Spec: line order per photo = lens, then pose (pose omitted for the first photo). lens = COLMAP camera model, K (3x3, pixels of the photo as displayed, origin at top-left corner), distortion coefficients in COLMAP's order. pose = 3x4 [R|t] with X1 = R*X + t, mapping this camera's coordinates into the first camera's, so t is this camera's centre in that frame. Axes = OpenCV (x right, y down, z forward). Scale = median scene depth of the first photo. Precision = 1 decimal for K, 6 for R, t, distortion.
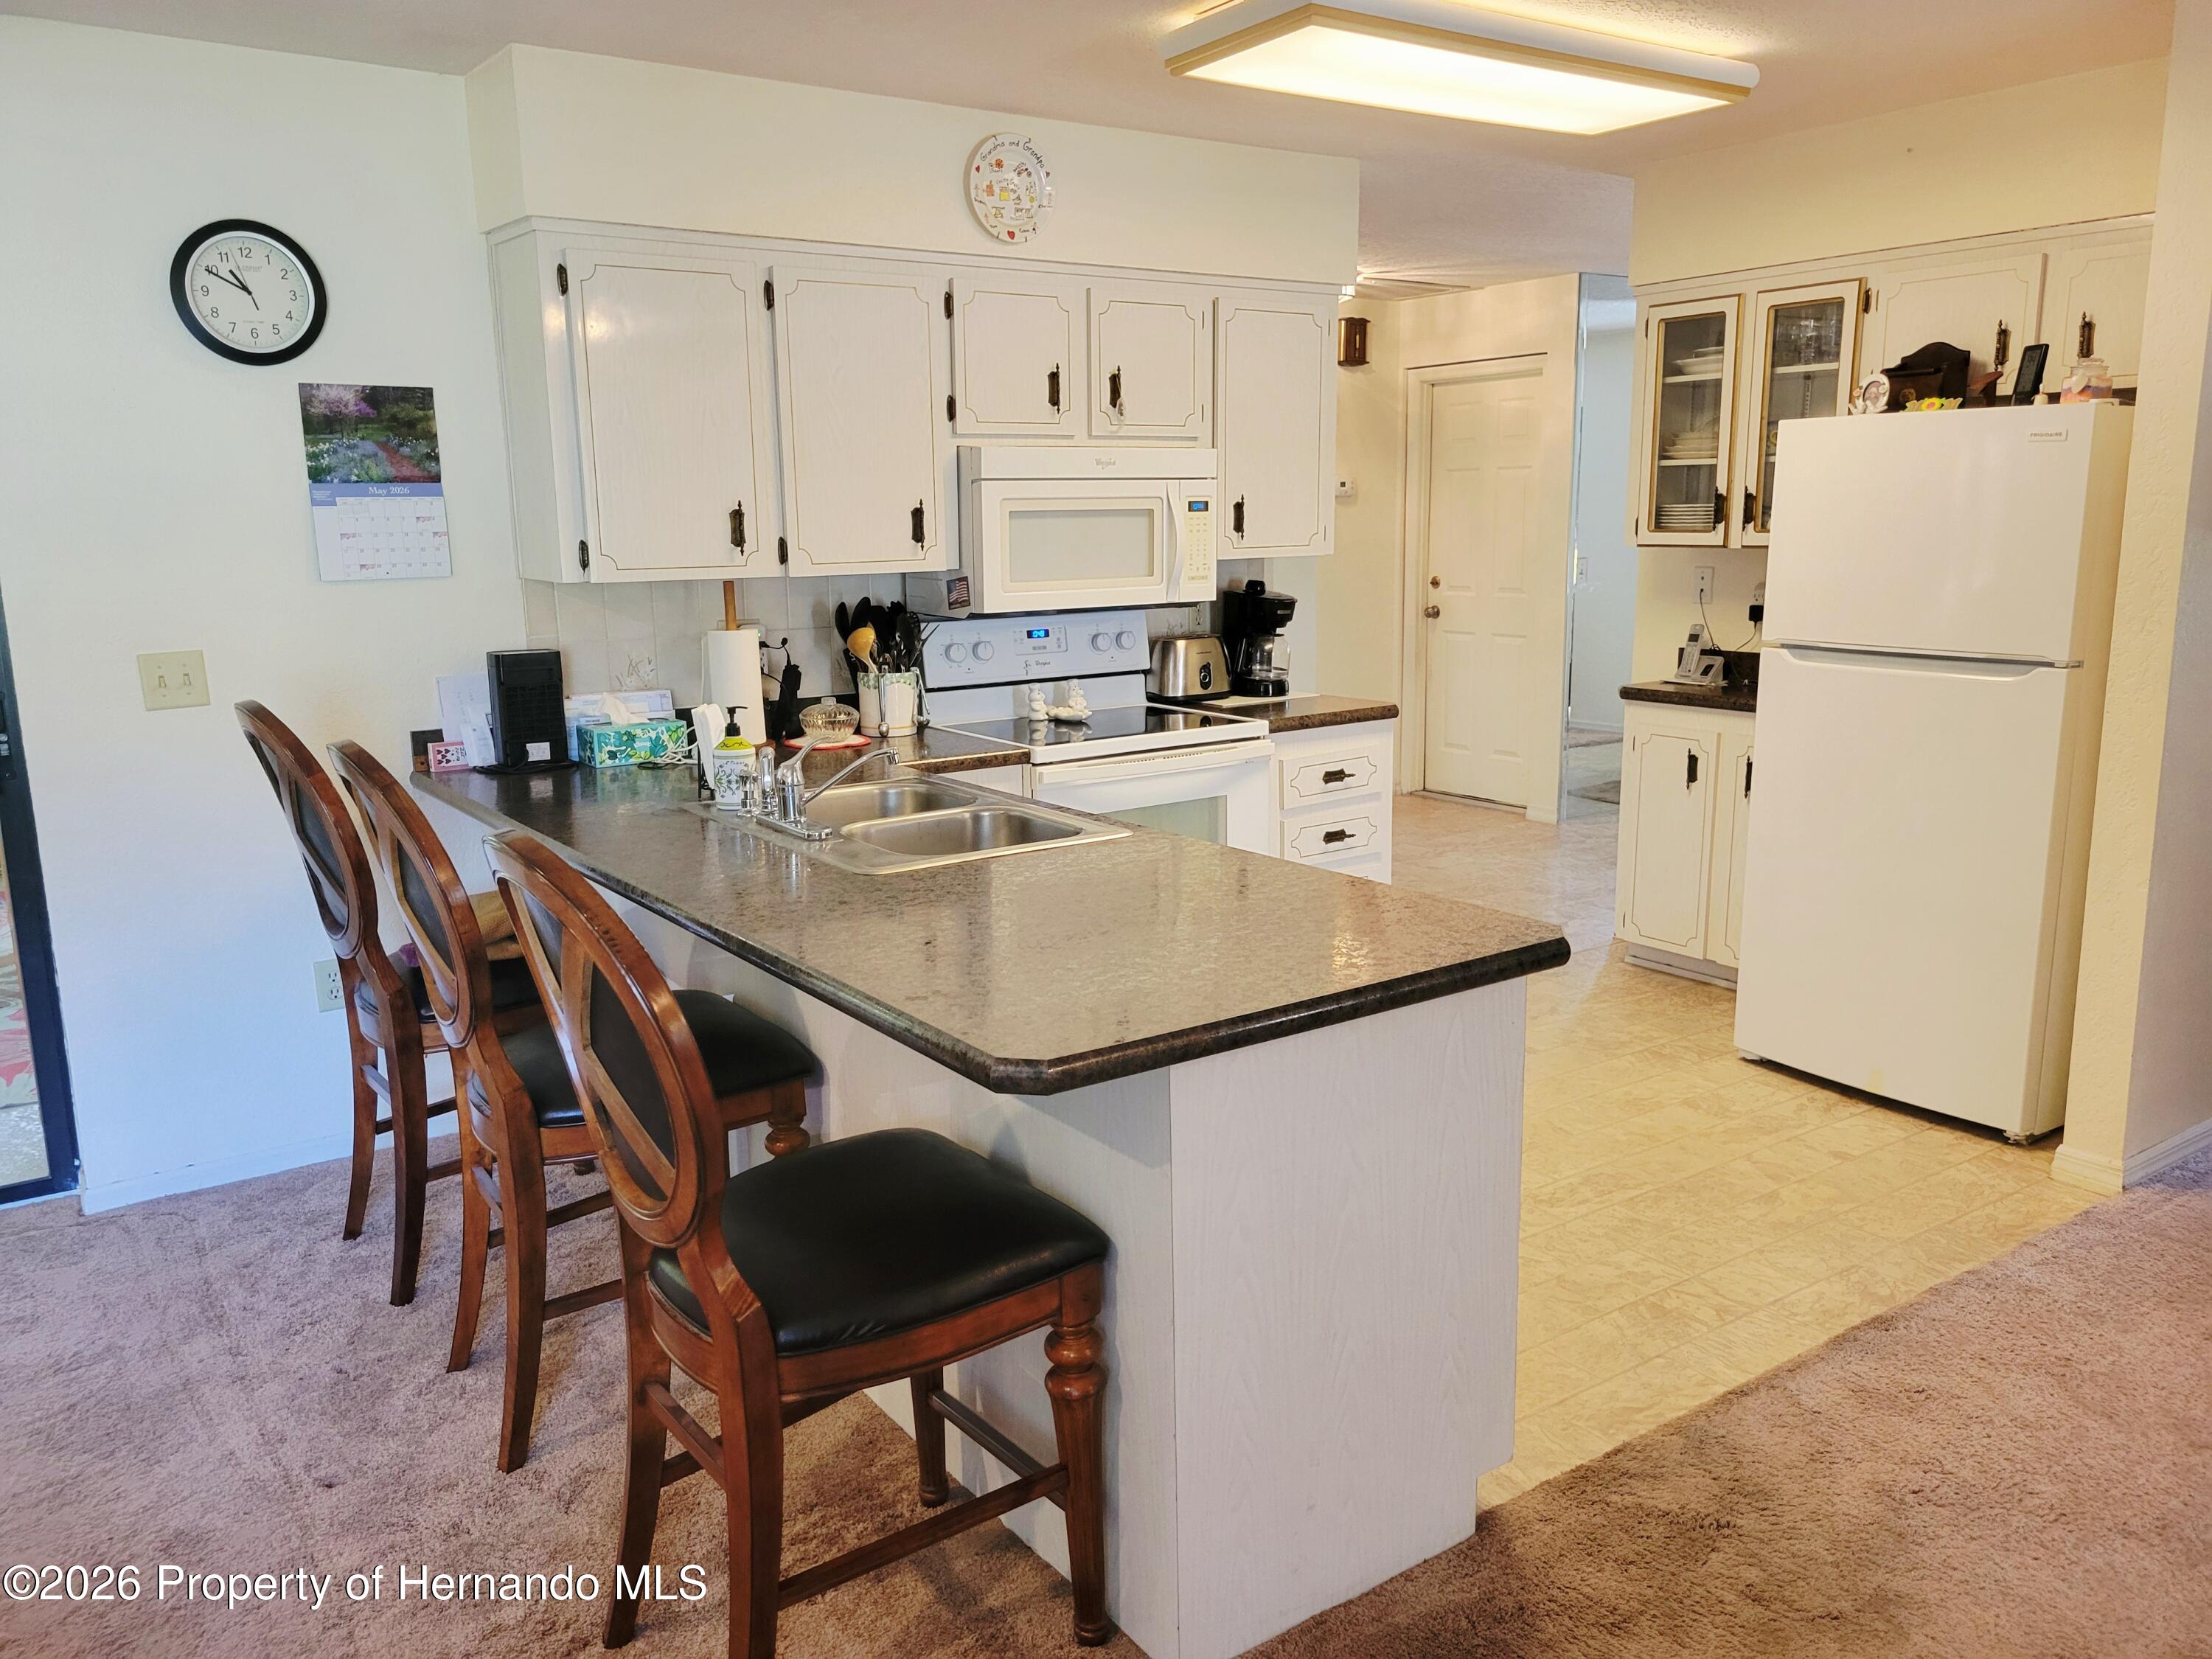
lens RADIAL K [[1668.4, 0, 1093.8], [0, 1668.4, 834.7], [0, 0, 1]] dist [0.058369, -0.043034]
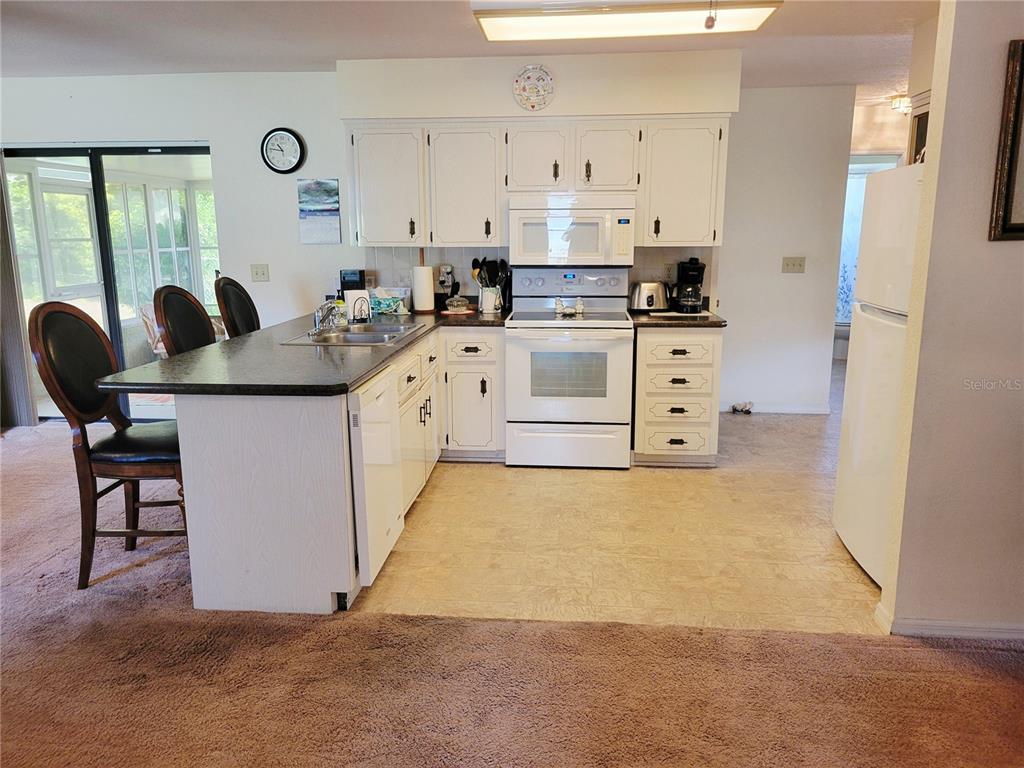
lens RADIAL K [[772.4, 0, 498.0], [0, 772.4, 386.2], [0, 0, 1]] dist [0.058369, -0.043034]
pose [[0.762084, 0.142604, -0.631578, 0.665192], [-0.133922, 0.989068, 0.061726, -0.025317], [0.633476, 0.037542, 0.772851, 0.126891]]
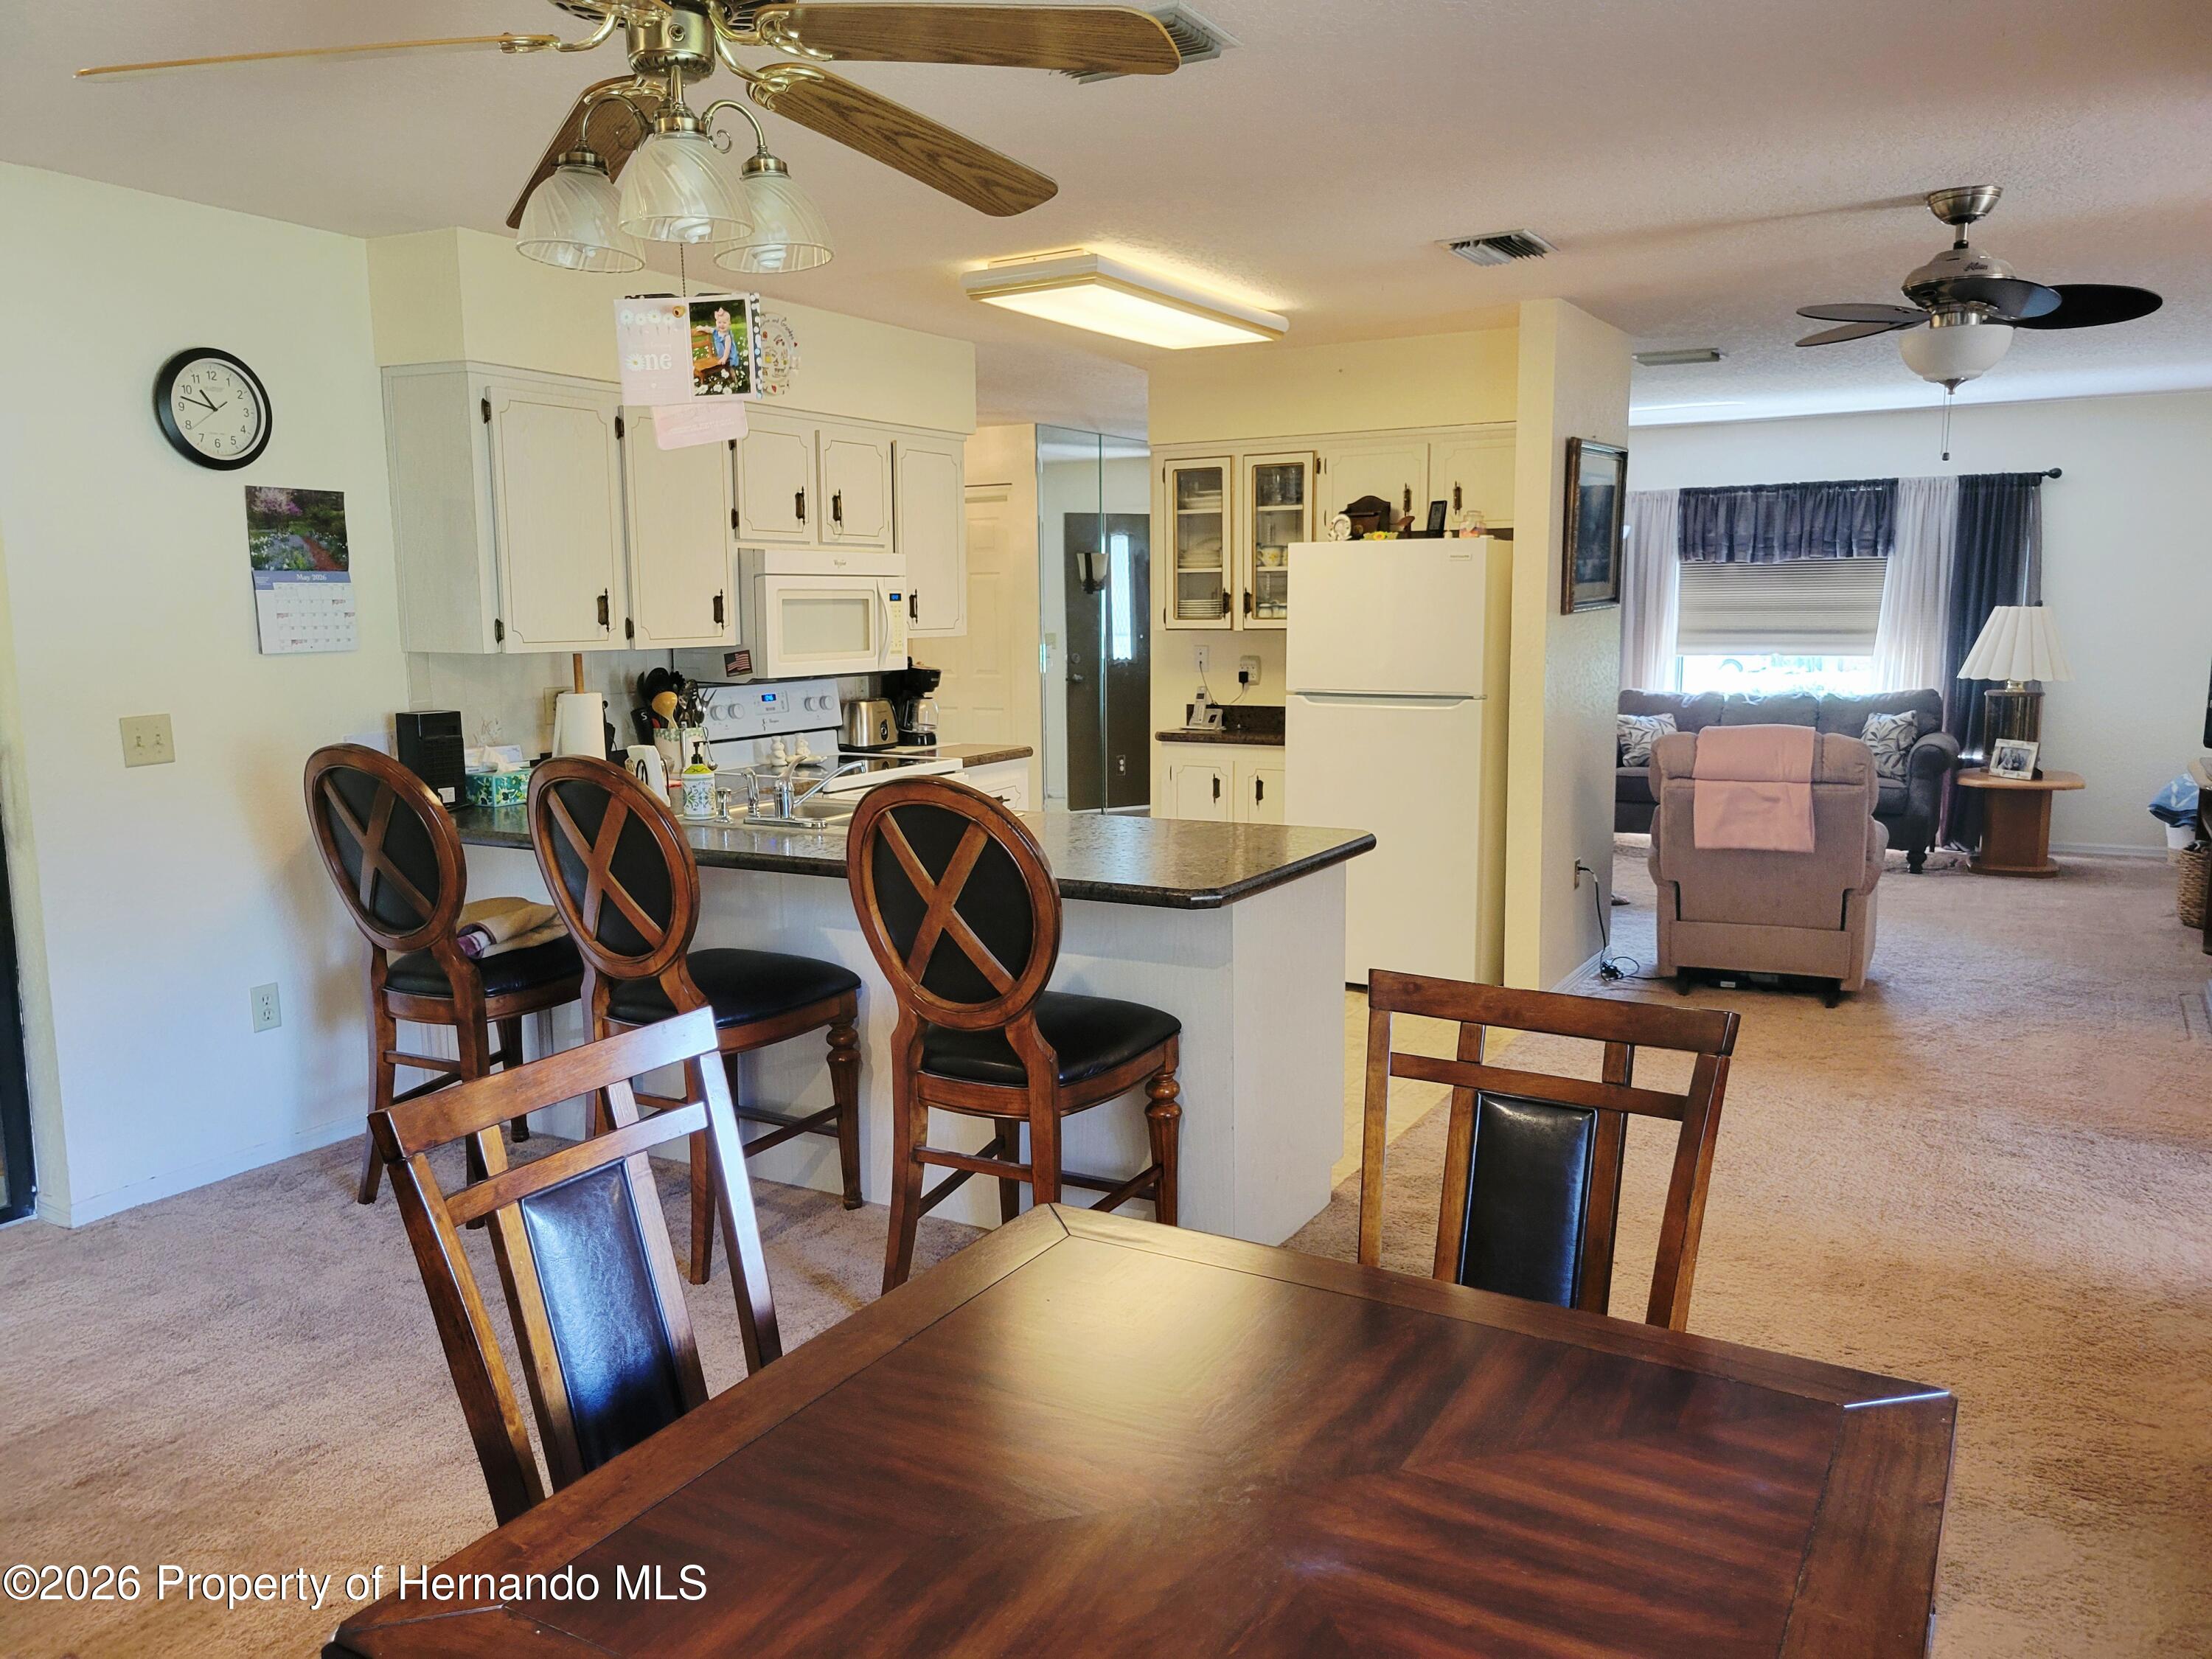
lens RADIAL K [[1668.4, 0, 1089.7], [0, 1668.4, 843.7], [0, 0, 1]] dist [0.058369, -0.043034]
pose [[0.905911, -0.055914, 0.419761, -0.389348], [0.079260, 0.996115, -0.038368, 0.061936], [-0.415985, 0.068028, 0.906823, -0.251095]]
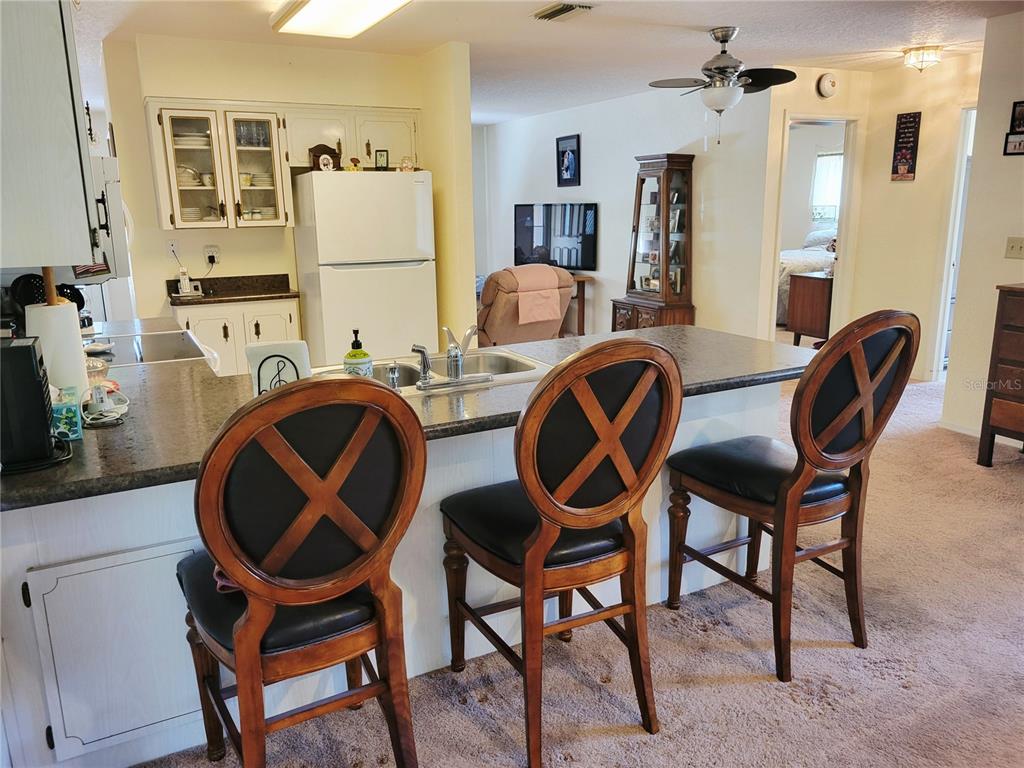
lens RADIAL K [[772.4, 0, 504.7], [0, 772.4, 377.8], [0, 0, 1]] dist [0.058369, -0.043034]
pose [[0.132893, -0.207446, 0.969178, -0.690959], [0.209364, 0.961661, 0.177129, -0.101880], [-0.968765, 0.179372, 0.171230, 0.597942]]
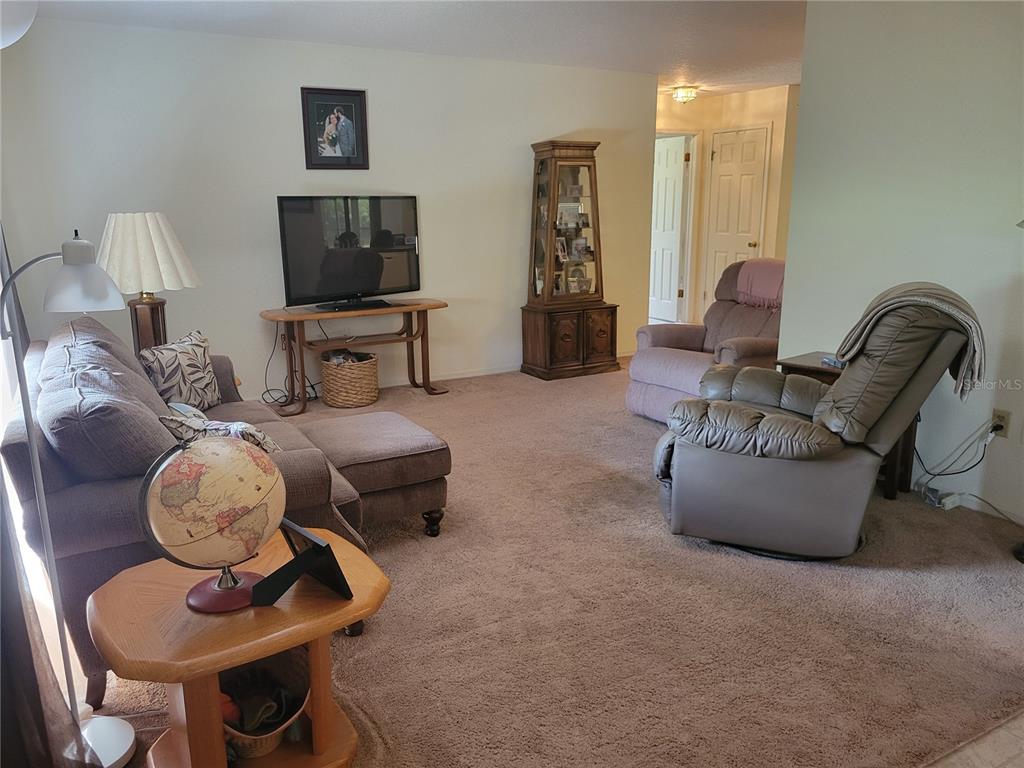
lens RADIAL K [[772.4, 0, 509.3], [0, 772.4, 382.3], [0, 0, 1]] dist [0.058369, -0.043034]
pose [[-0.996489, 0.006383, 0.083475, 1.005897], [0.040740, 0.908038, 0.416903, -0.394859], [-0.073138, 0.418840, -0.905110, 1.990769]]
